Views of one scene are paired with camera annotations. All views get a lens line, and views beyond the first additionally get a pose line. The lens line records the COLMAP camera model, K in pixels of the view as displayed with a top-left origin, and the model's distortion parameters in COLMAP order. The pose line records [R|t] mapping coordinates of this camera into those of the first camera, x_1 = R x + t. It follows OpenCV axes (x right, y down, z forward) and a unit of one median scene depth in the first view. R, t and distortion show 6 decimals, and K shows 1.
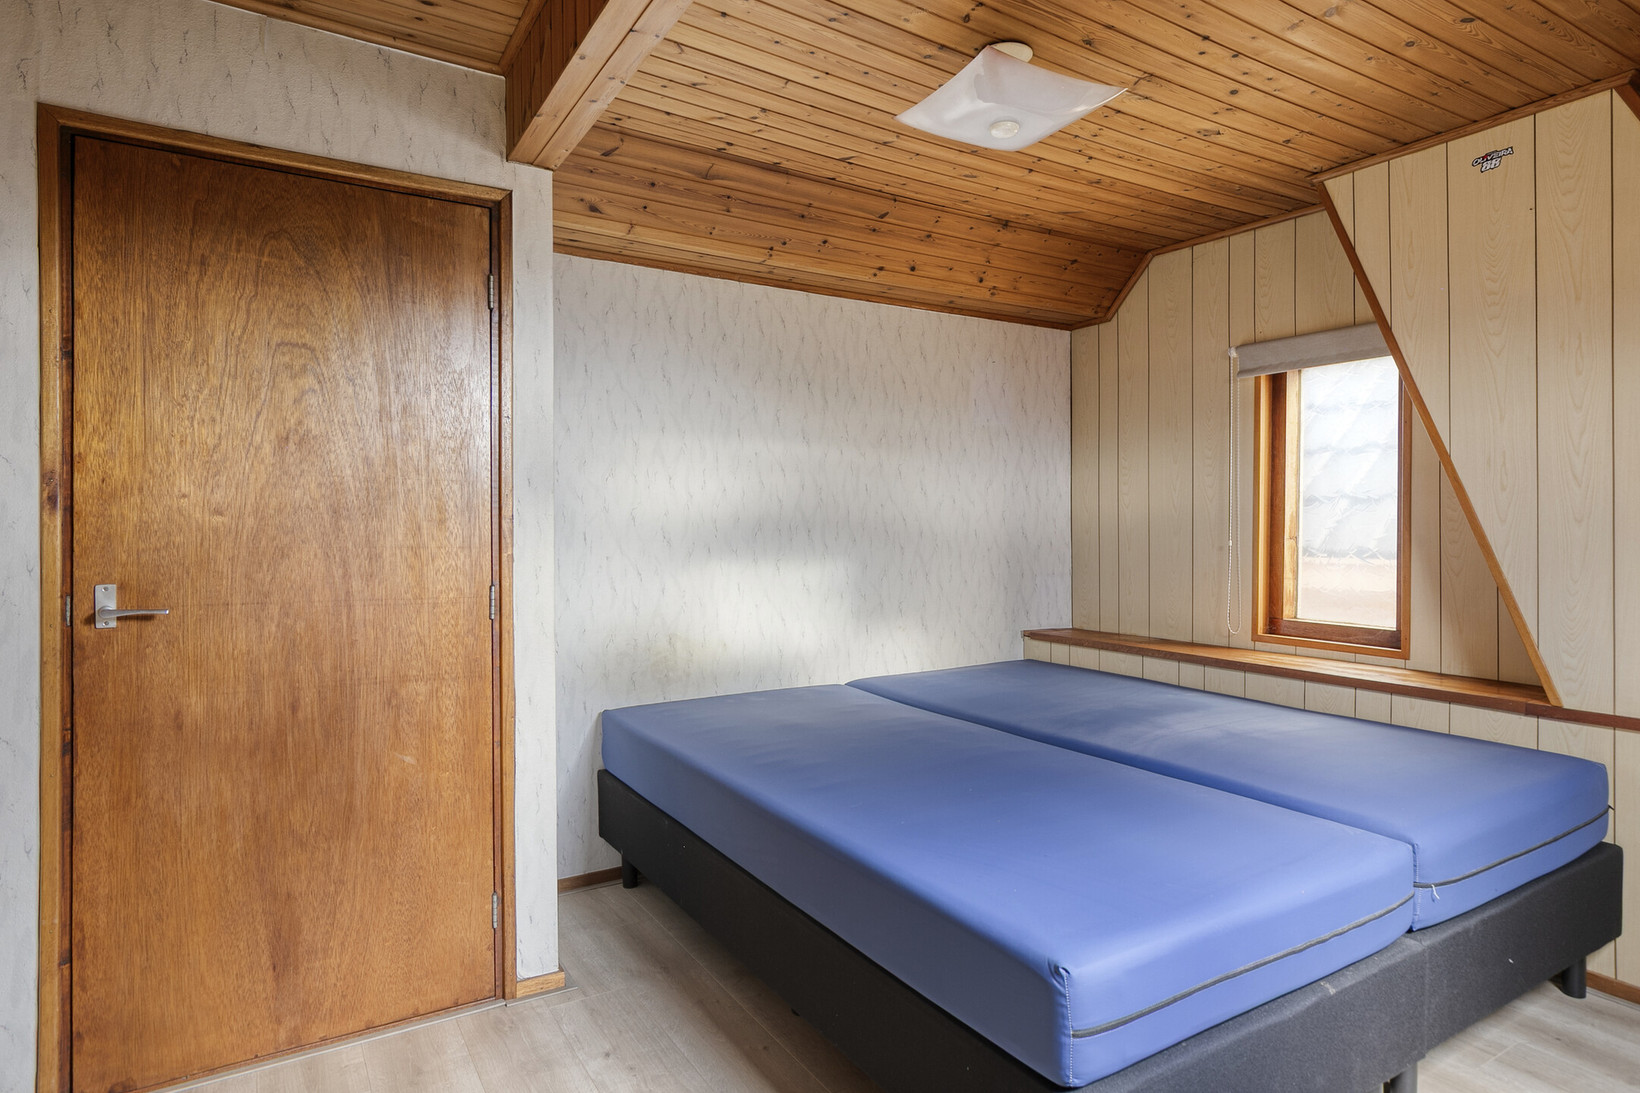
lens RADIAL K [[925.6, 0, 853.2], [0, 925.6, 525.9], [0, 0, 1]] dist [-0.007399, 0.001115]
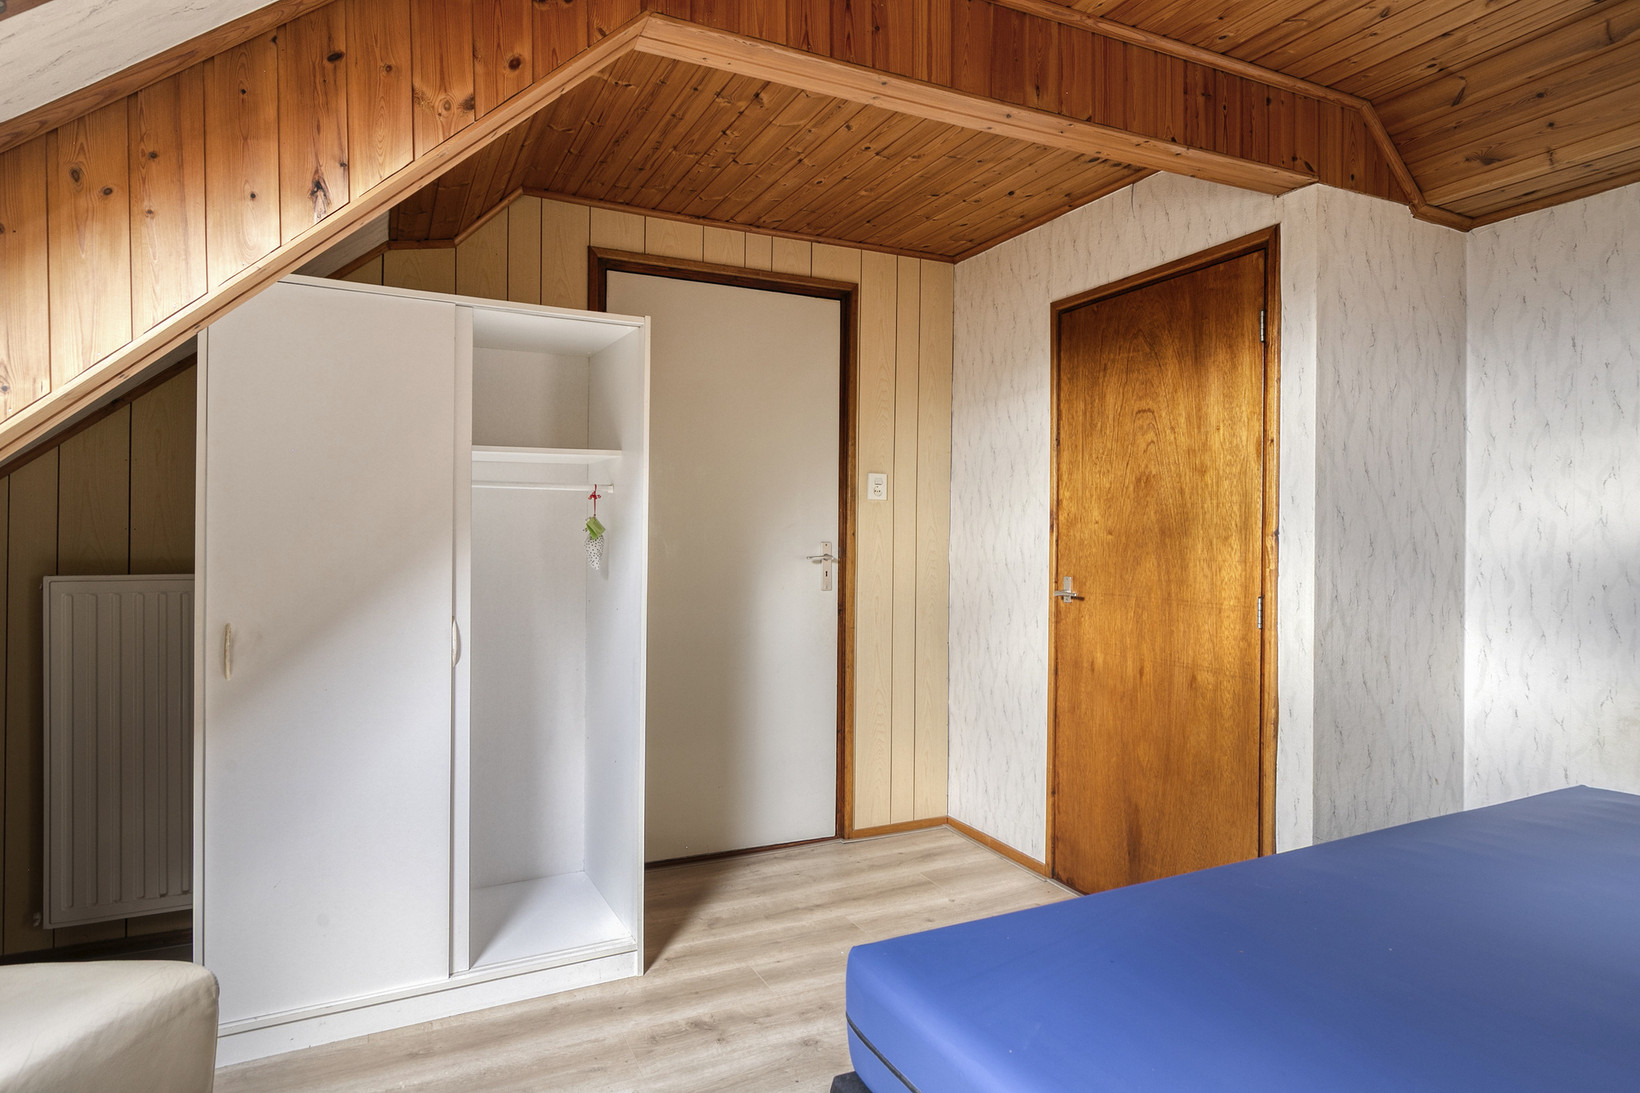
lens RADIAL K [[925.6, 0, 812.1], [0, 925.6, 549.3], [0, 0, 1]] dist [-0.007399, 0.001115]
pose [[-0.124817, 0.007650, -0.992150, 0.605919], [-0.006205, 0.999945, 0.008491, 0.001647], [0.992160, 0.007217, -0.124762, 0.496416]]
